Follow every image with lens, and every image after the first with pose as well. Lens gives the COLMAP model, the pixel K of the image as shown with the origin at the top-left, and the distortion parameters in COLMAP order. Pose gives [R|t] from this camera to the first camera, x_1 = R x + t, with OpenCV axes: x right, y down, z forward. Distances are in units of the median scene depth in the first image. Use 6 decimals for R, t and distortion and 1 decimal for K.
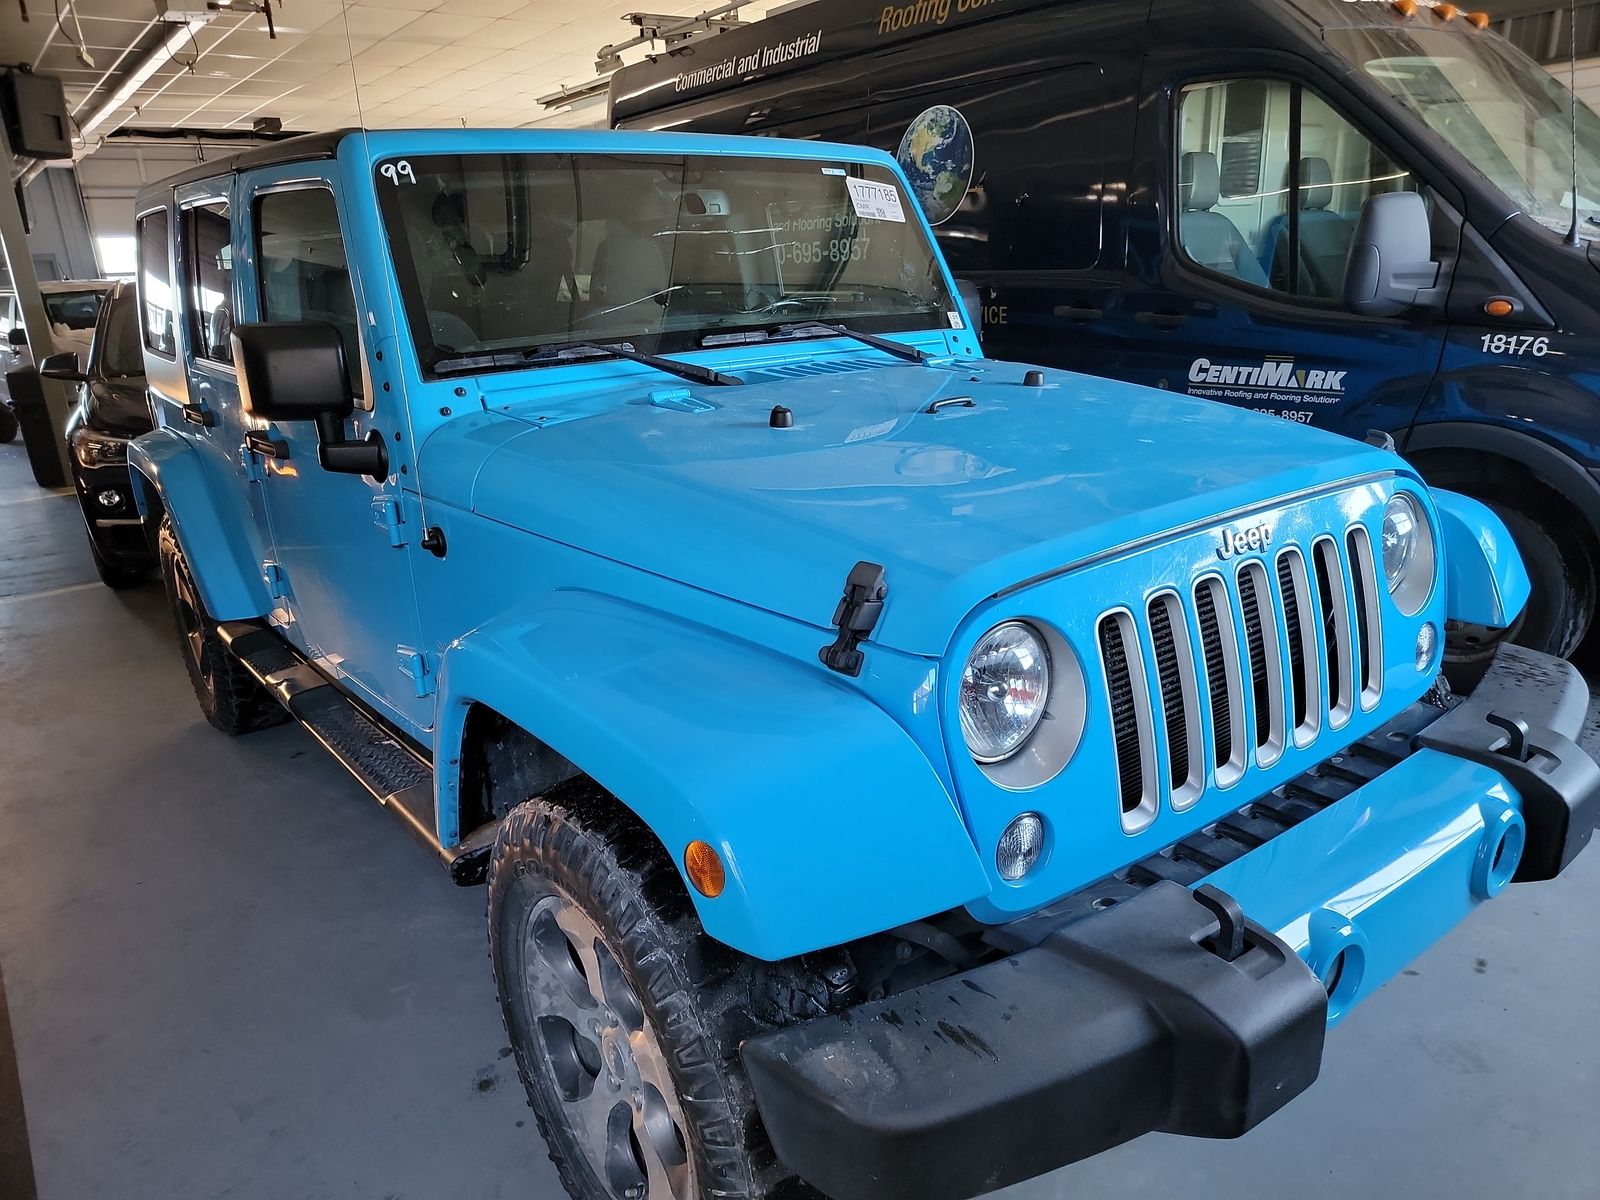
lens RADIAL K [[1124.9, 0, 800.0], [0, 1124.9, 600.0], [0, 0, 1]] dist [0.083317, -0.079967]
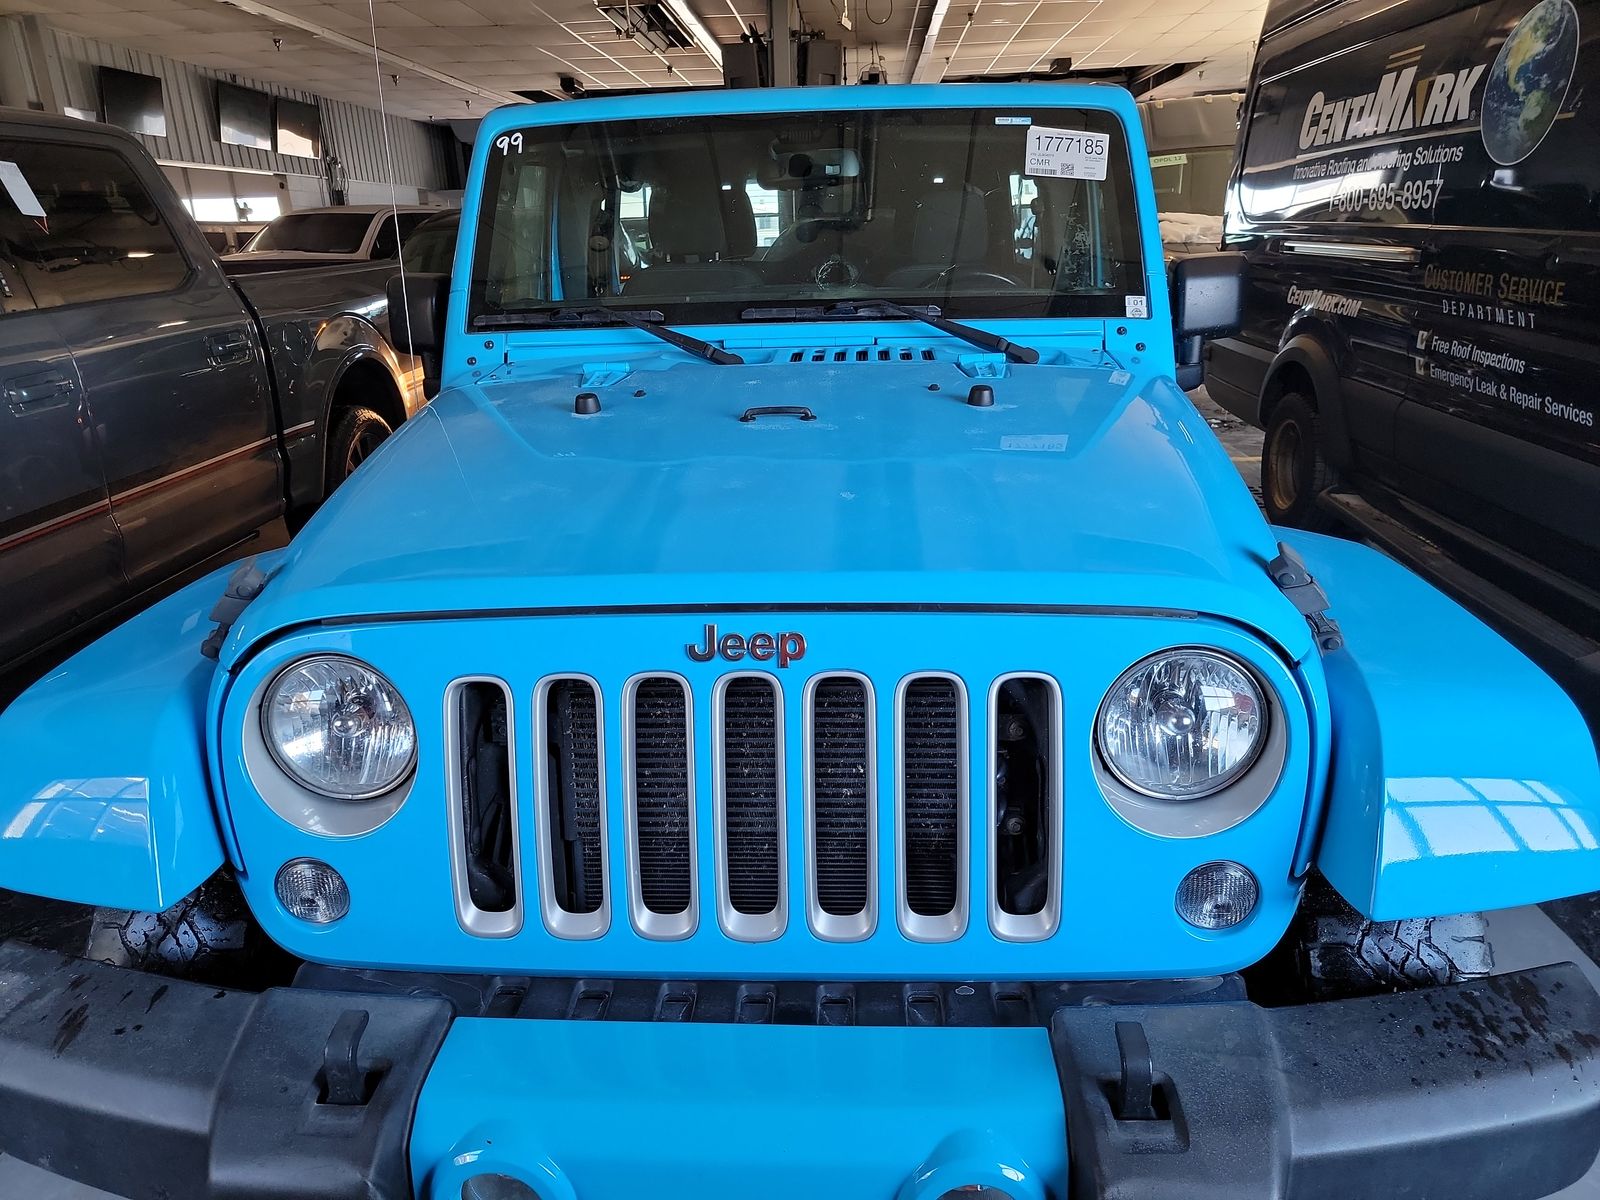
lens RADIAL K [[1085.0, 0, 796.4], [0, 1085.0, 610.7], [0, 0, 1]] dist [0.045876, -0.026339]
pose [[0.755401, 0.243902, -0.608178, 0.483279], [-0.195827, 0.969758, 0.145677, -0.107803], [0.625316, 0.009053, 0.780319, 0.260114]]
